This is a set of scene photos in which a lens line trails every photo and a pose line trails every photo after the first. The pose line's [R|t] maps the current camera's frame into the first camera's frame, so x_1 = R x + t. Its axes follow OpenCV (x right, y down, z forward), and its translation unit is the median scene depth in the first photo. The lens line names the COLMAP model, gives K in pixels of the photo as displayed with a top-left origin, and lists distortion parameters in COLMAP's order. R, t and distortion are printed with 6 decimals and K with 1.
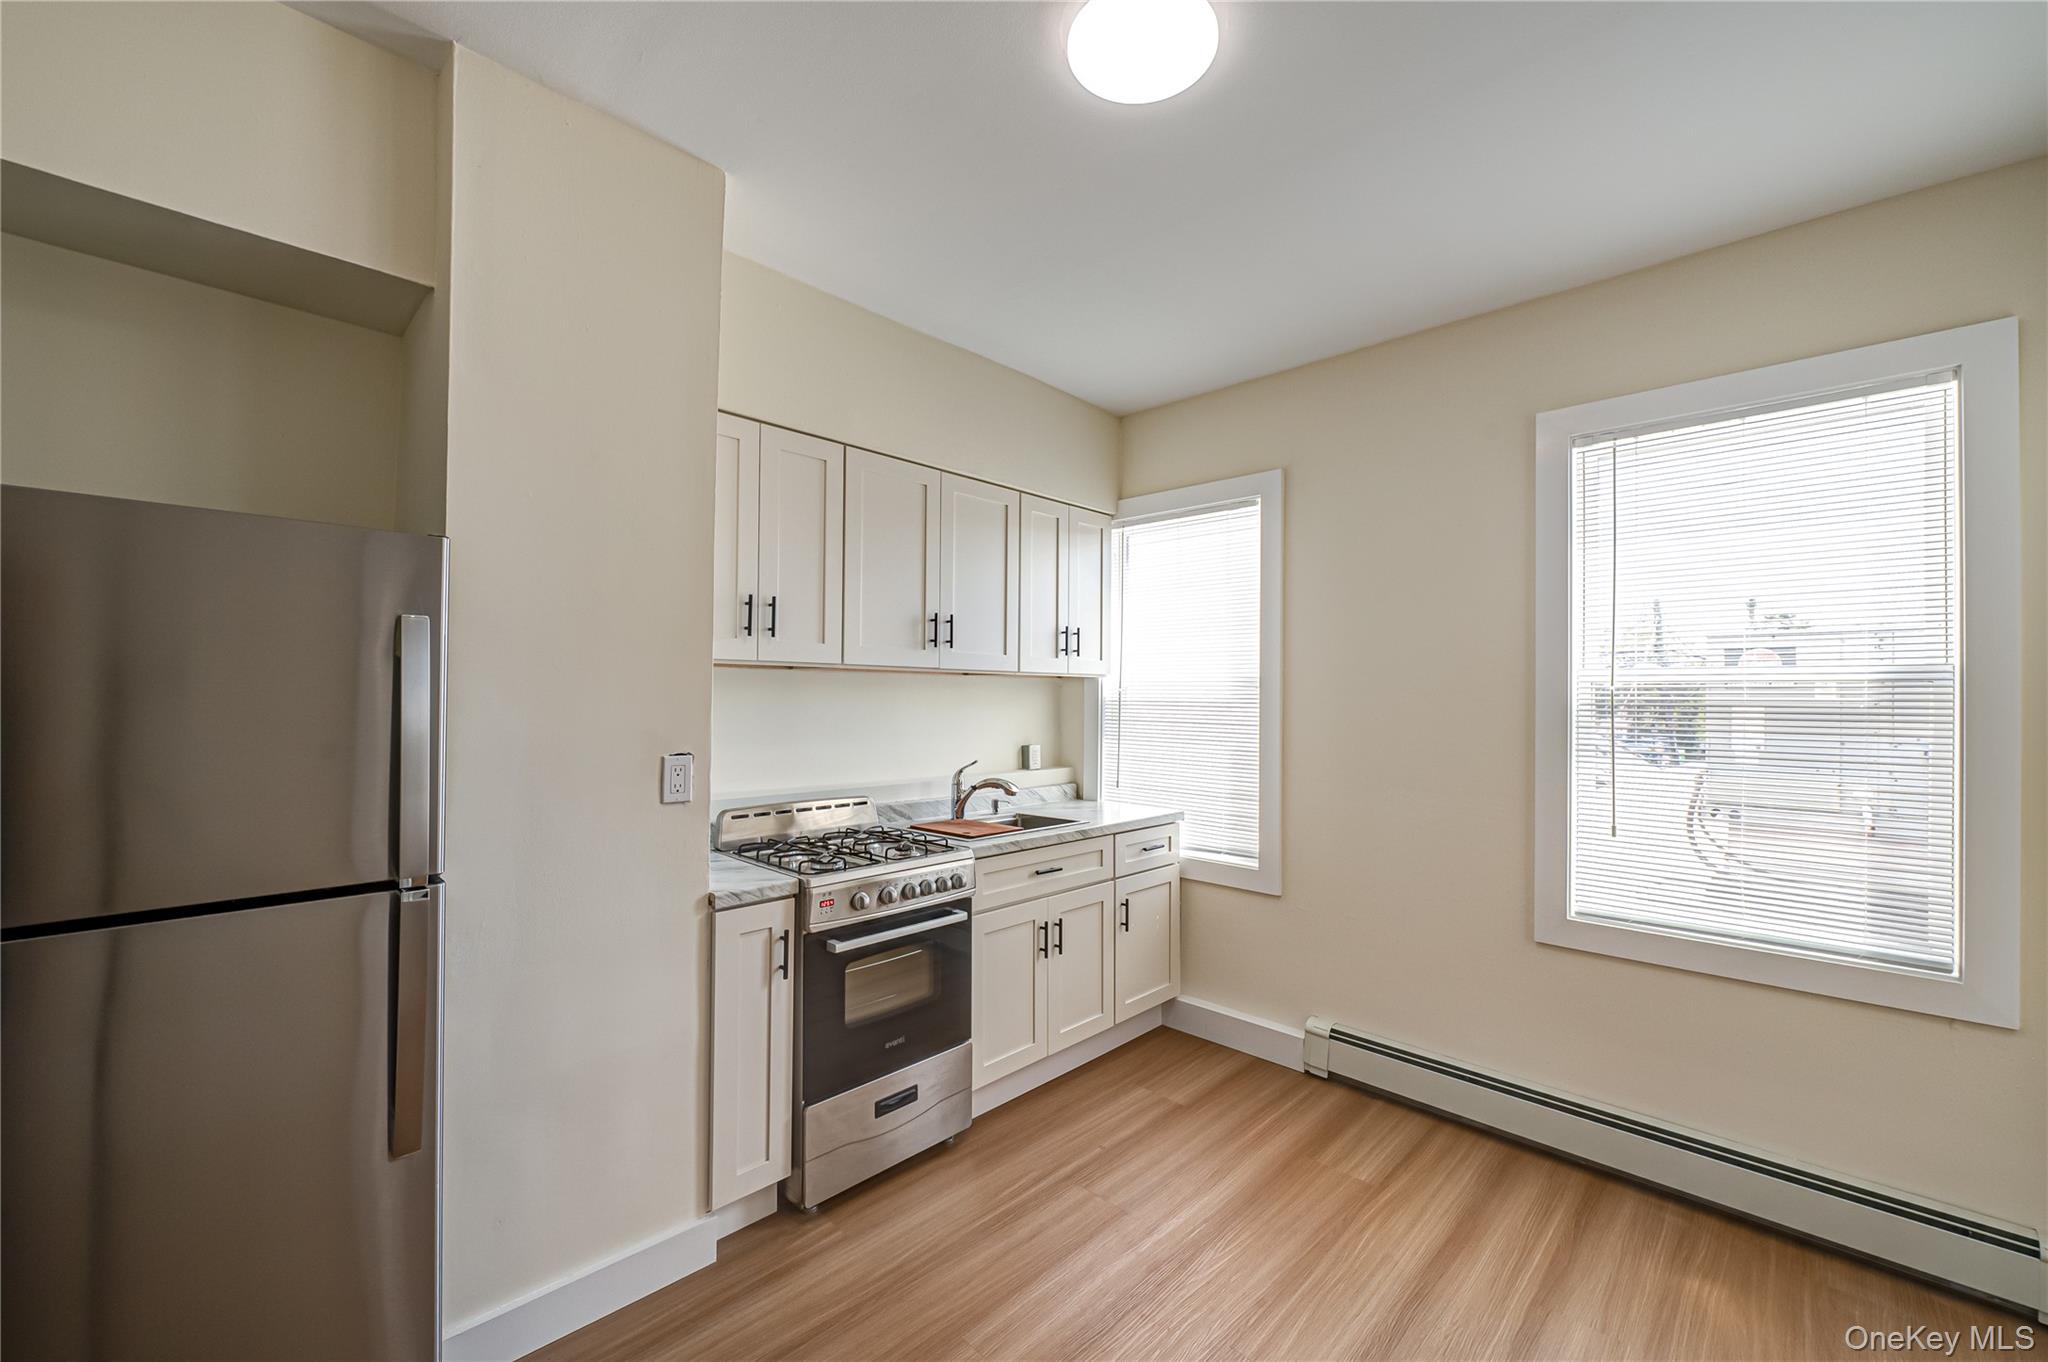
lens RADIAL K [[804.5, 0, 1032.7], [0, 804.5, 687.3], [0, 0, 1]] dist [-0.011853, -0.000146]
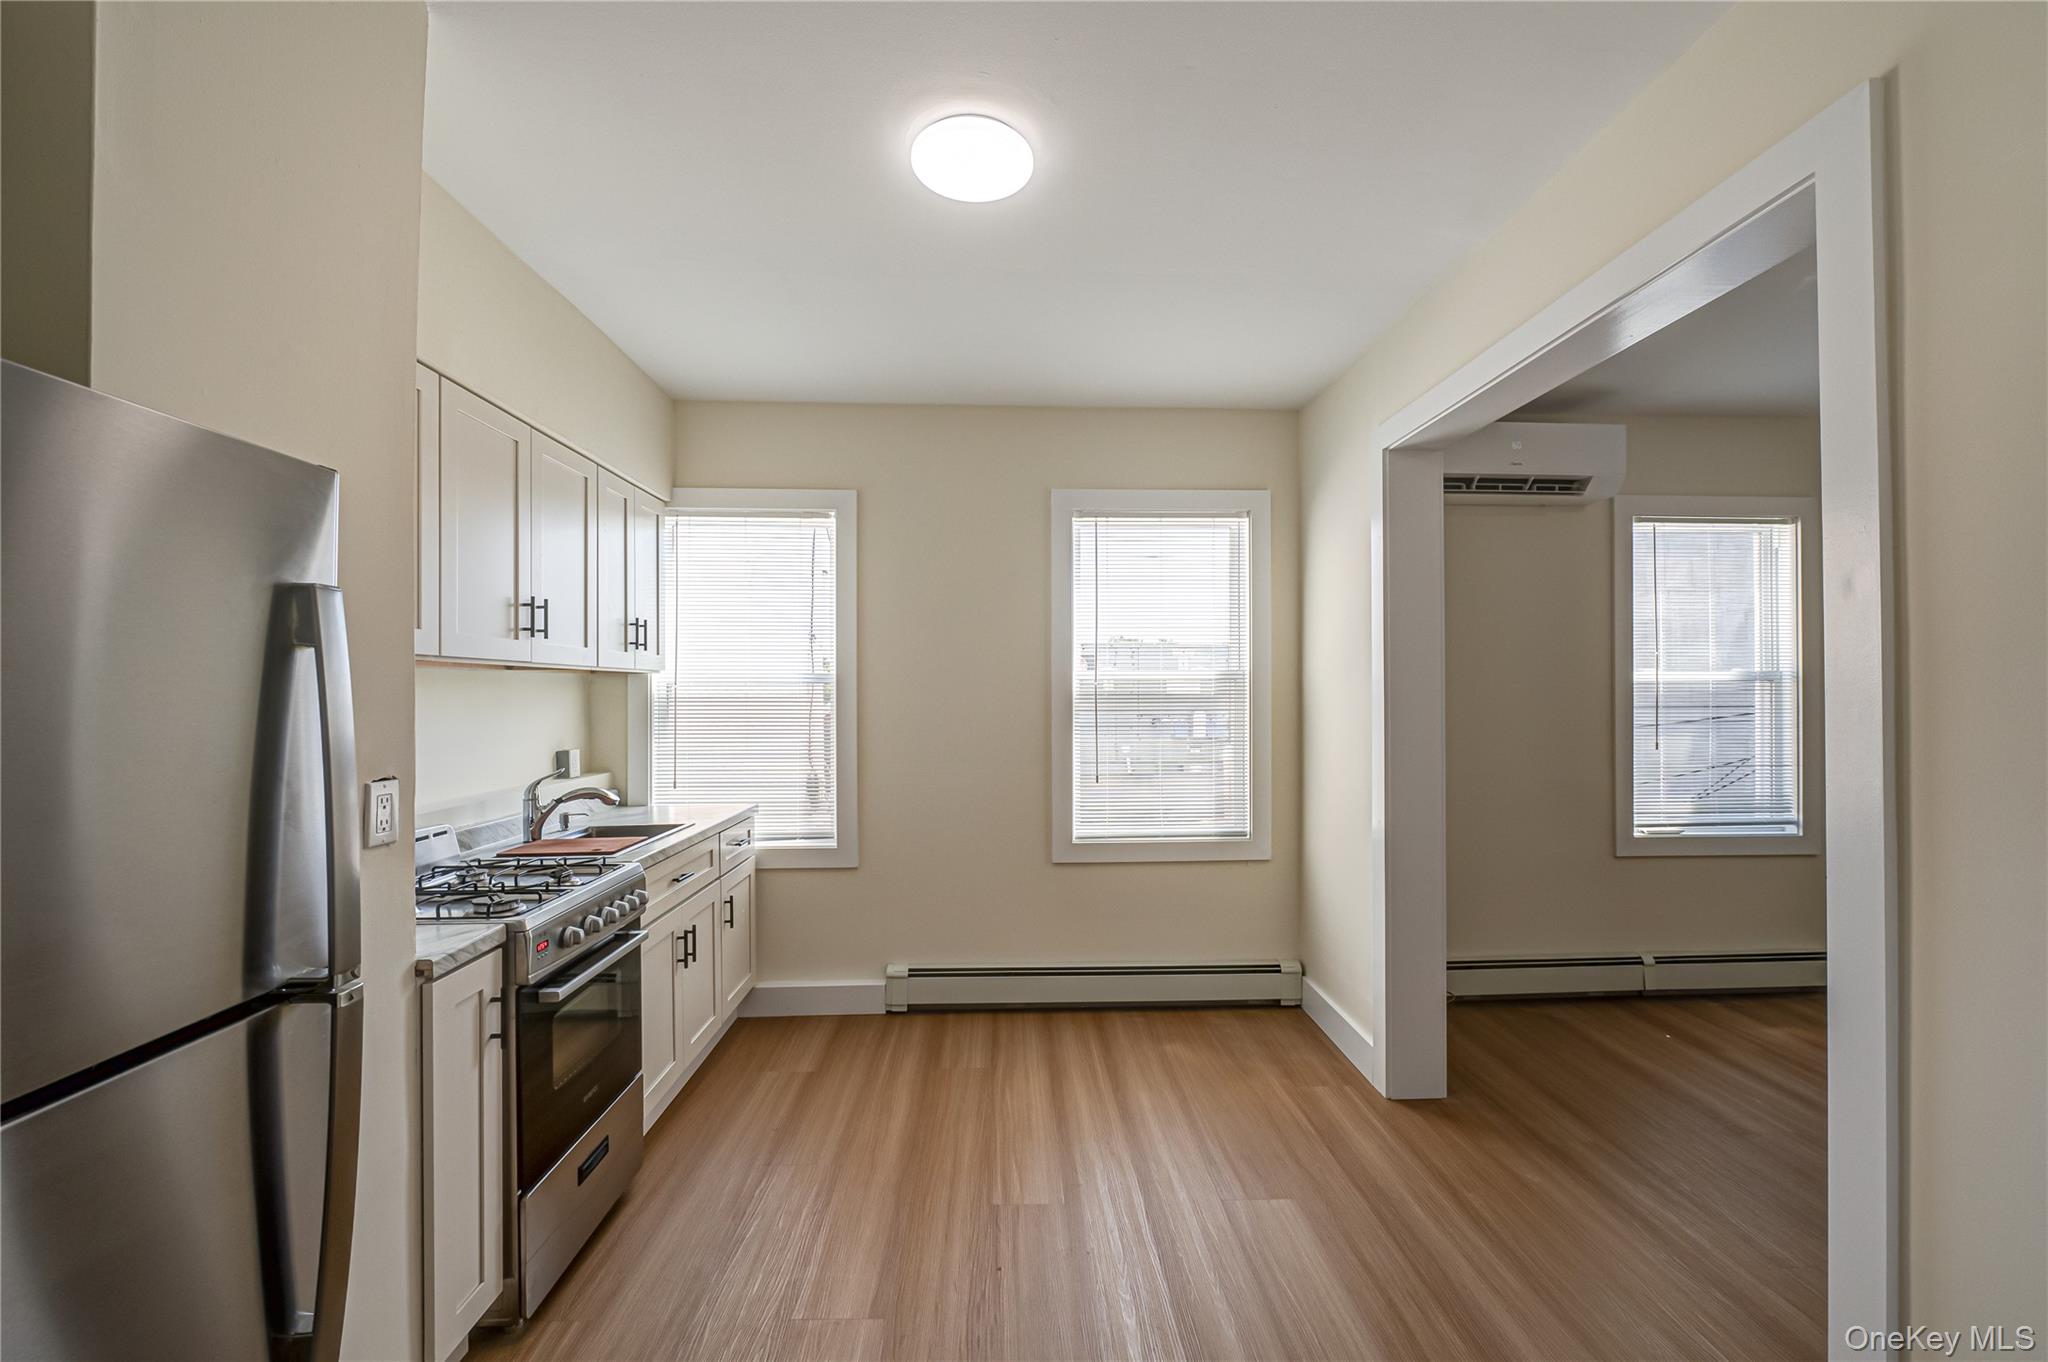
lens RADIAL K [[804.5, 0, 1032.7], [0, 804.5, 687.3], [0, 0, 1]] dist [-0.011853, -0.000146]
pose [[0.685903, -0.006275, 0.727666, -0.371172], [0.000911, 0.999969, 0.007764, -0.003464], [-0.727693, -0.004663, 0.685888, 0.046060]]
